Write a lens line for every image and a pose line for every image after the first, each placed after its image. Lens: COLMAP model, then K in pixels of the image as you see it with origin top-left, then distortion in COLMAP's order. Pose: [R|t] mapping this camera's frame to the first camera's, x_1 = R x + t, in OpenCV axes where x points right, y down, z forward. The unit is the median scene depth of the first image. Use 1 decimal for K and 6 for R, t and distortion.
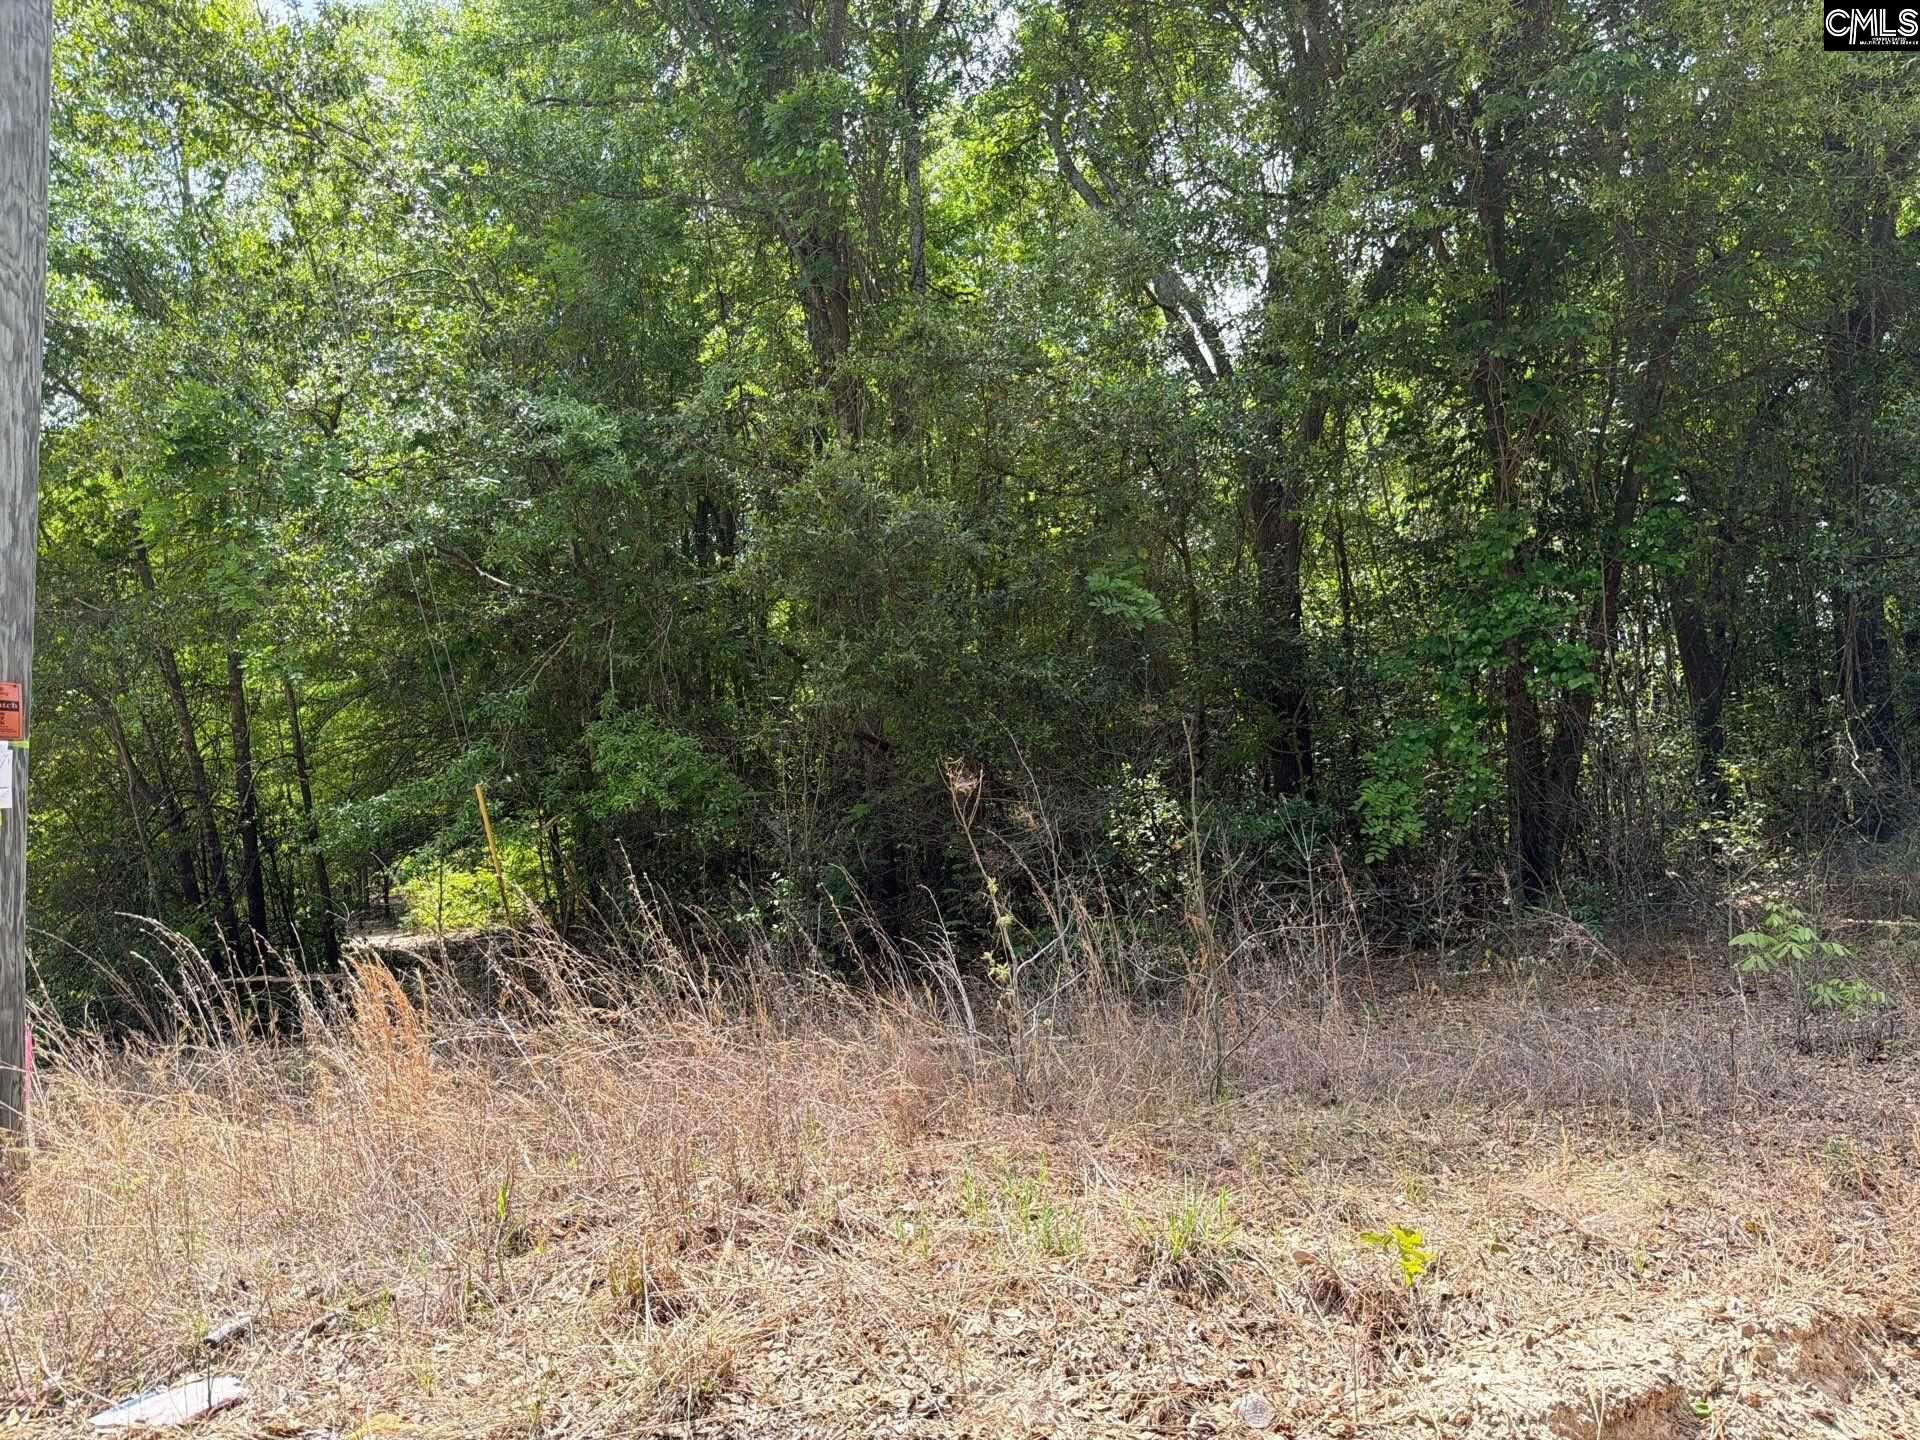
lens RADIAL K [[1349.6, 0, 965.7], [0, 1349.6, 727.2], [0, 0, 1]] dist [0.034511, -0.050404]
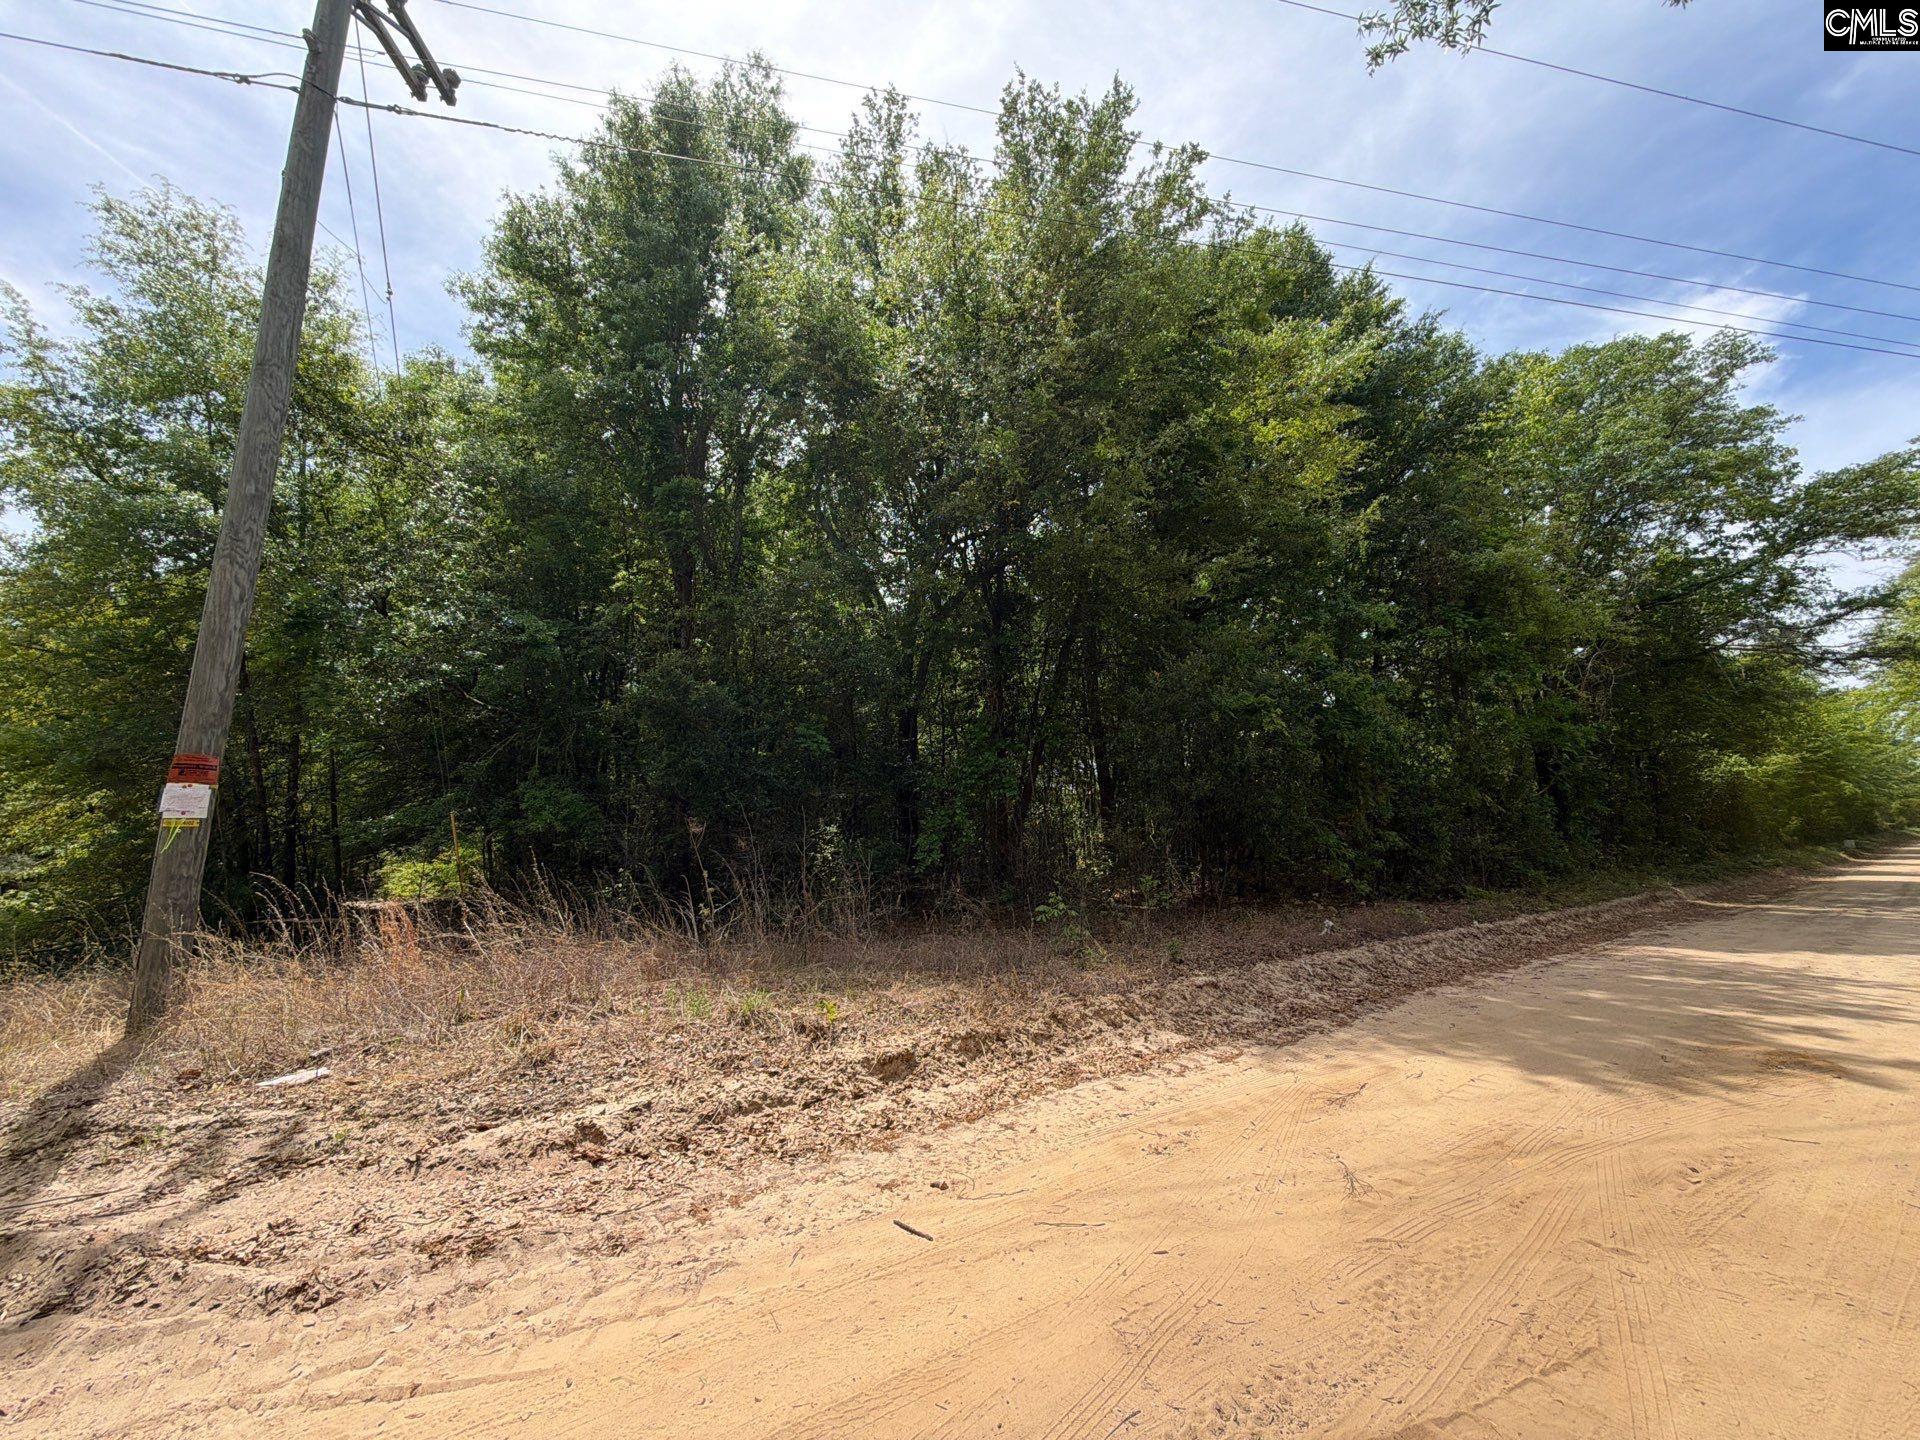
lens RADIAL K [[761.9, 0, 960.1], [0, 761.9, 717.5], [0, 0, 1]] dist [0.001511, 0.000035]
pose [[0.966787, 0.084323, 0.241275, 0.087807], [-0.059651, 0.992381, -0.107805, -0.028900], [-0.248527, 0.089833, 0.964450, -0.338824]]
